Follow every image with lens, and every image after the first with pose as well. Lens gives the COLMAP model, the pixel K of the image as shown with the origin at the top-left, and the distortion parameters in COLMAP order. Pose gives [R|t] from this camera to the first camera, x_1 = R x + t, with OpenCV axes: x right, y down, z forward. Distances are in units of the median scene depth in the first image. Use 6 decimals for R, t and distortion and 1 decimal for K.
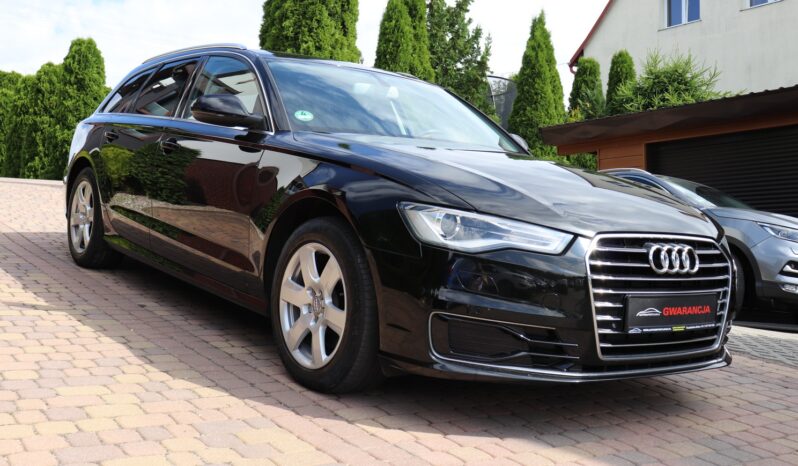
lens RADIAL K [[889.0, 0, 397.1], [0, 889.0, 204.5], [0, 0, 1]] dist [-0.030555, 0.024849]
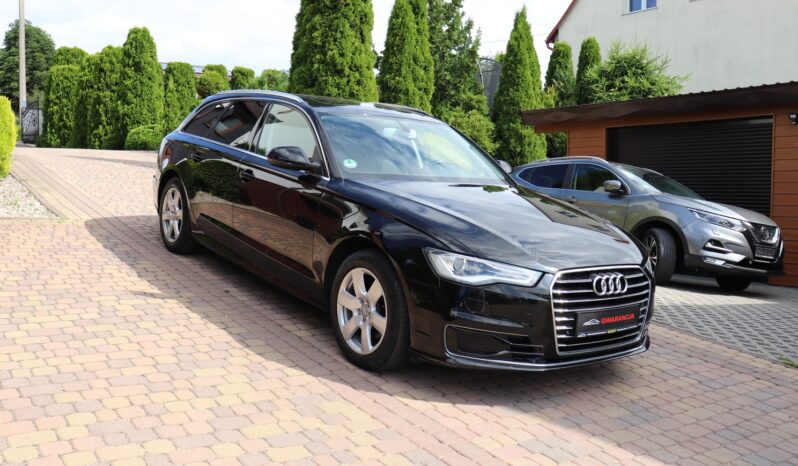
lens RADIAL K [[783.4, 0, 400.0], [0, 783.4, 198.9], [0, 0, 1]] dist [-0.083296, -0.010523]
pose [[0.999923, 0.008035, 0.009474, -0.045932], [-0.008715, 0.997213, 0.074093, -0.161484], [-0.008852, -0.074169, 0.997206, -0.253776]]
